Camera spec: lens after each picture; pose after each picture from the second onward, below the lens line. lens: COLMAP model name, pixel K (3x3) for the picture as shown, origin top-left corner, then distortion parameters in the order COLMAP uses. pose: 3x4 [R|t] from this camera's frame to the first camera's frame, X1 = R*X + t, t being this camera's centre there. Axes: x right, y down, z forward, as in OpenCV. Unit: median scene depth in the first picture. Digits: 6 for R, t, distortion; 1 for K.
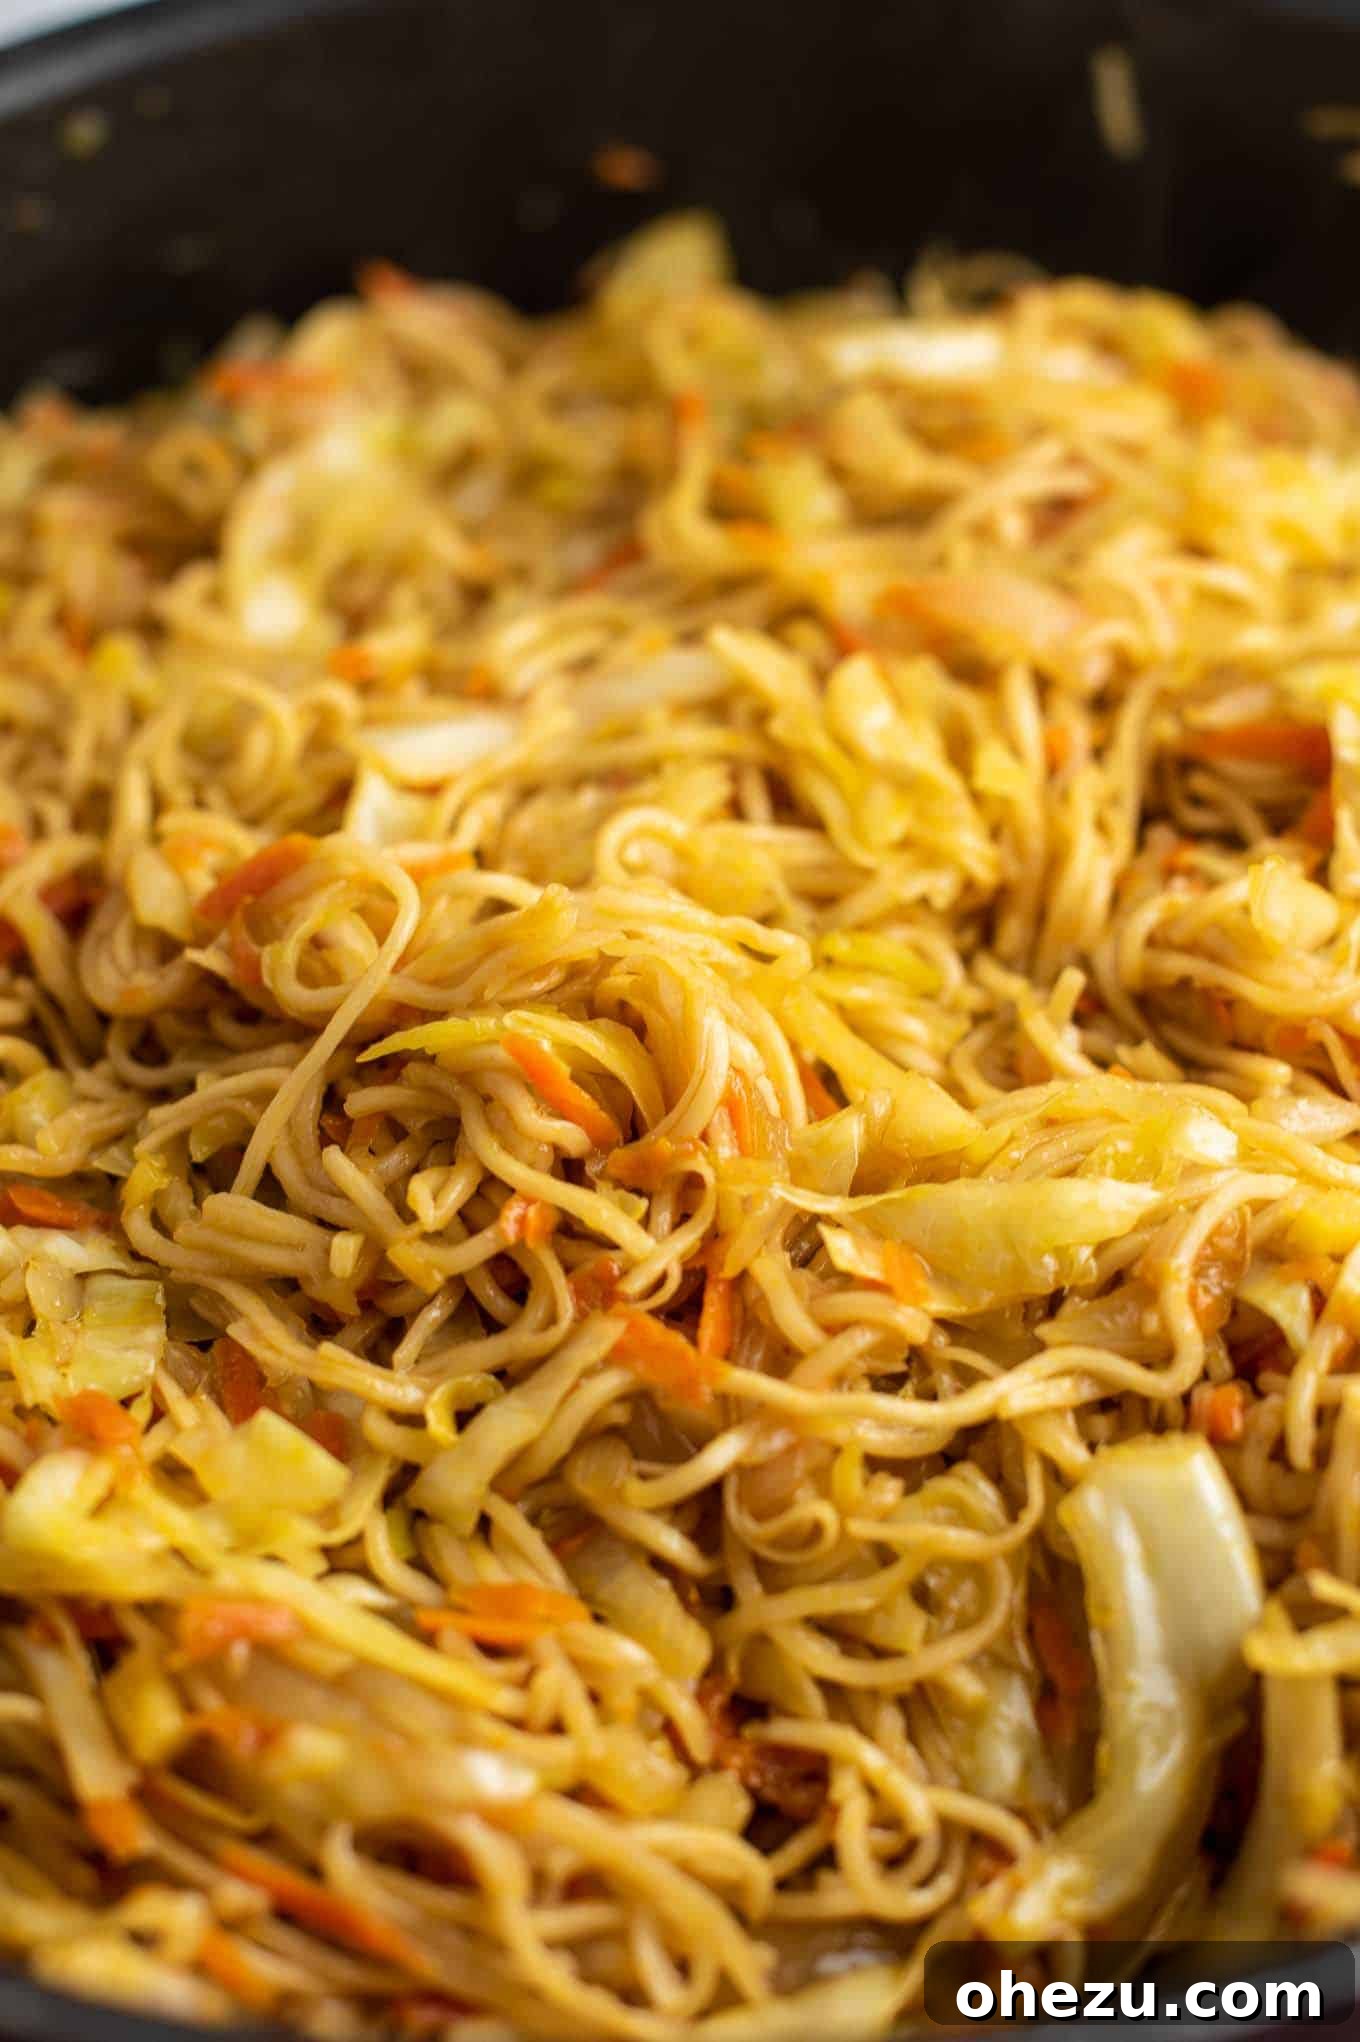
lens RADIAL K [[3850.7, 0, 683.6], [0, 3850.7, 1013.3], [0, 0, 1]] dist [-0.201635, 0.000000]
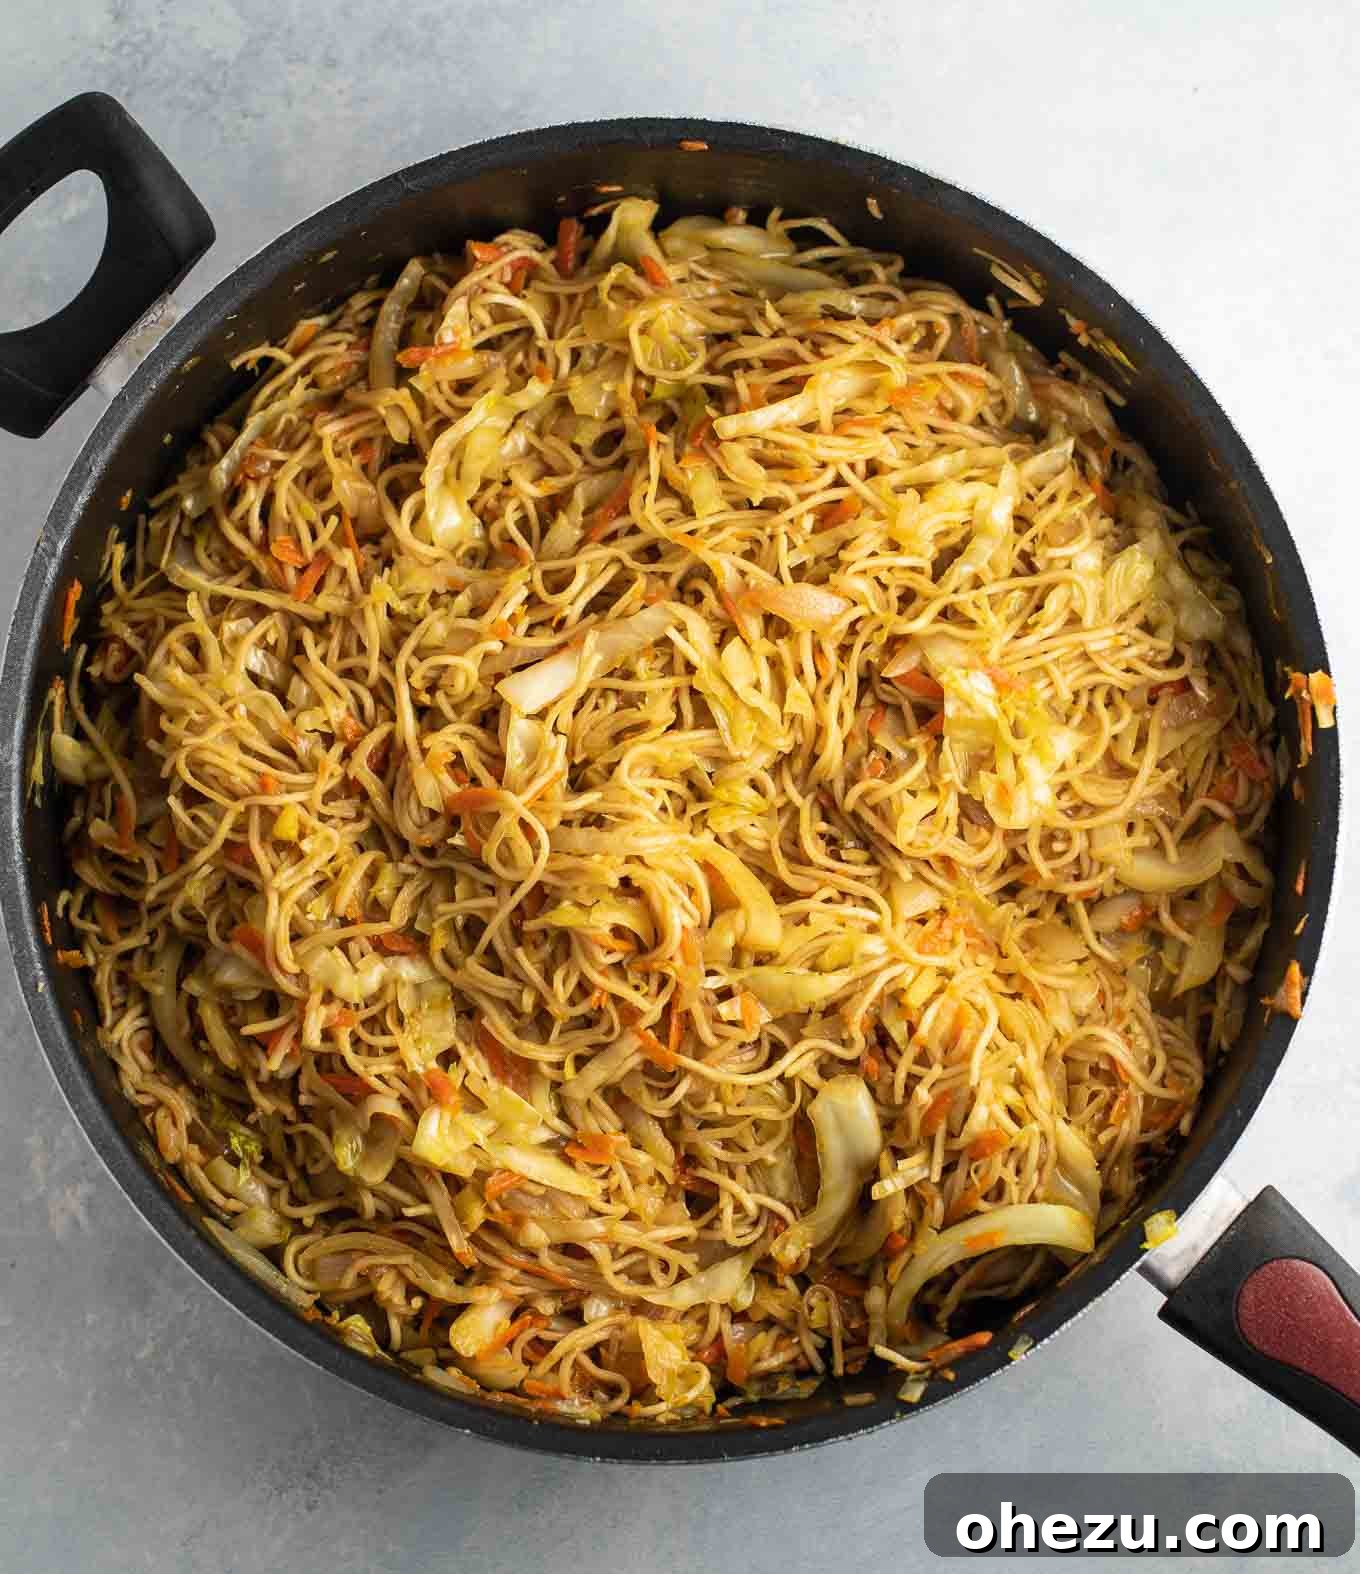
lens RADIAL K [[3741.4, 0, 675.7], [0, 3741.4, 778.0], [0, 0, 1]] dist [-0.127725, 0.000000]
pose [[0.998807, -0.022411, 0.043382, -0.094492], [-0.010454, 0.769705, 0.638314, -1.612631], [-0.047697, -0.638006, 0.768553, -0.795838]]
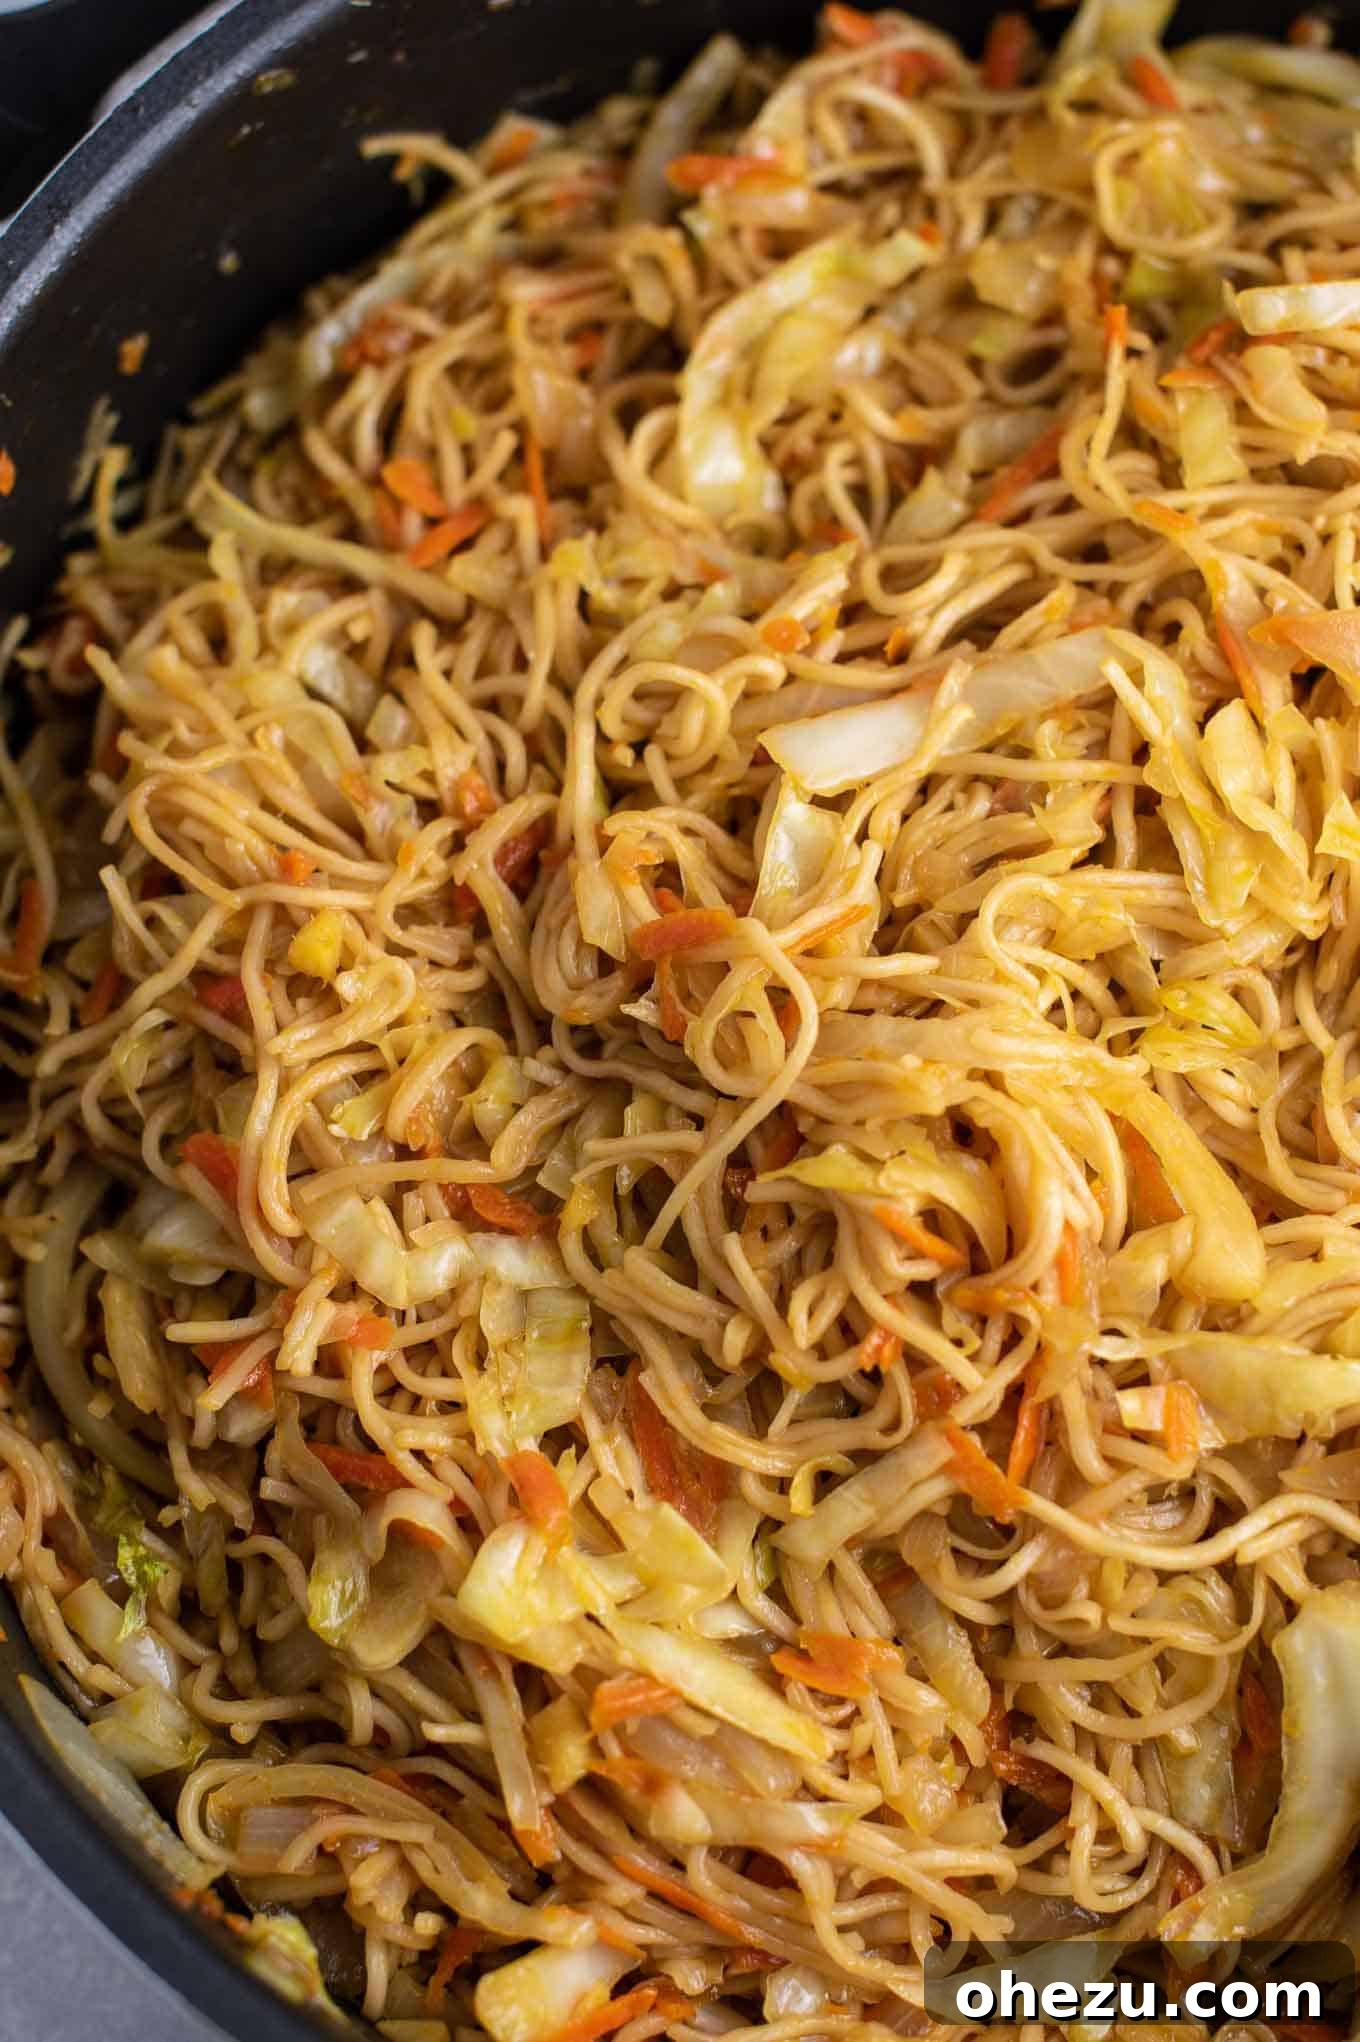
lens RADIAL K [[3850.7, 0, 681.6], [0, 3850.7, 1010.2], [0, 0, 1]] dist [-0.201635, 0.000000]
pose [[0.991539, 0.103587, -0.078235, -0.019376], [-0.051917, 0.868825, 0.492389, -0.641305], [0.118978, -0.484161, 0.866852, -0.030808]]
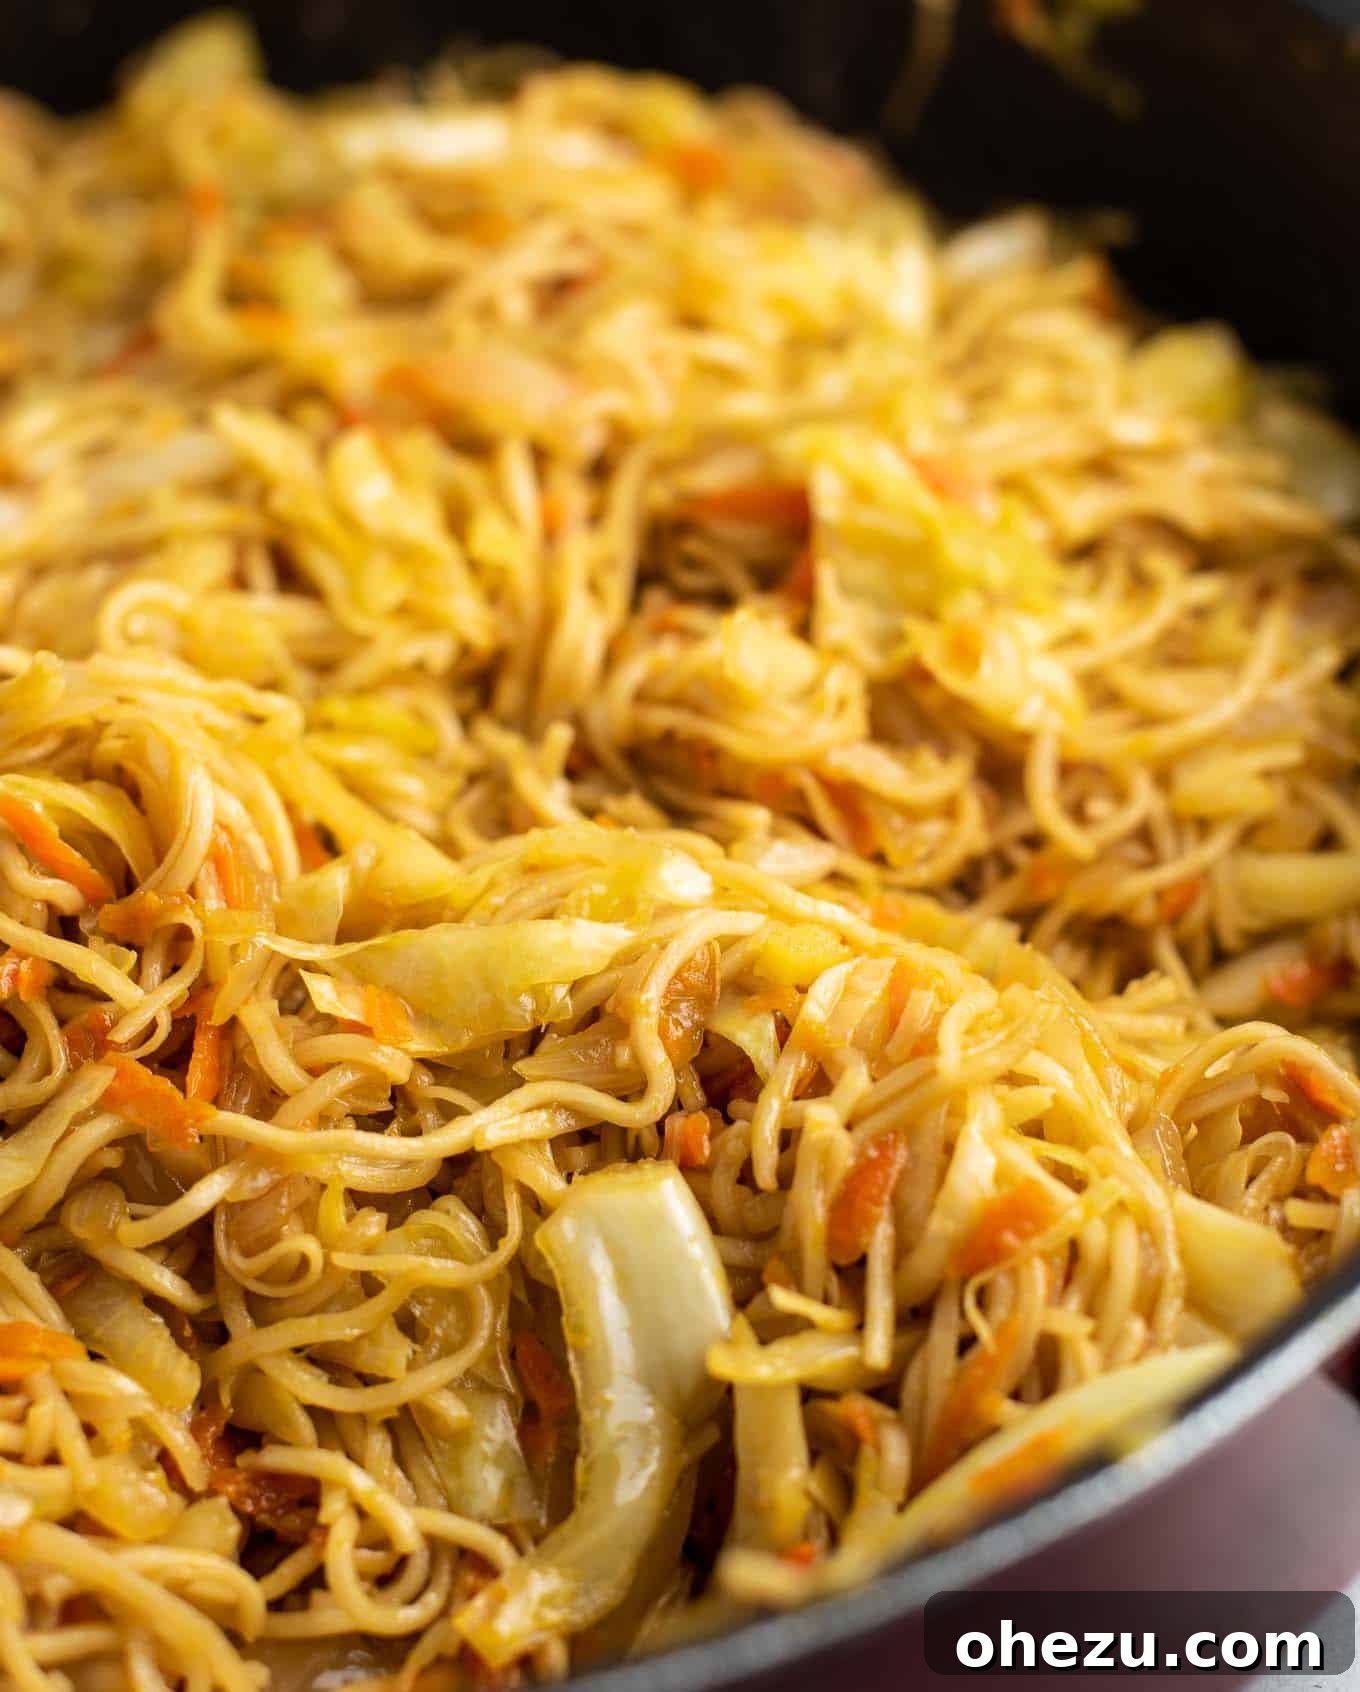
lens RADIAL K [[3840.5, 0, 676.0], [0, 3840.5, 846.0], [0, 0, 1]] dist [-0.200958, 0.000000]
pose [[0.996796, -0.028284, 0.074812, 0.058474], [0.028257, 0.999600, 0.001417, 0.022311], [-0.074822, 0.000702, 0.997197, -0.036245]]
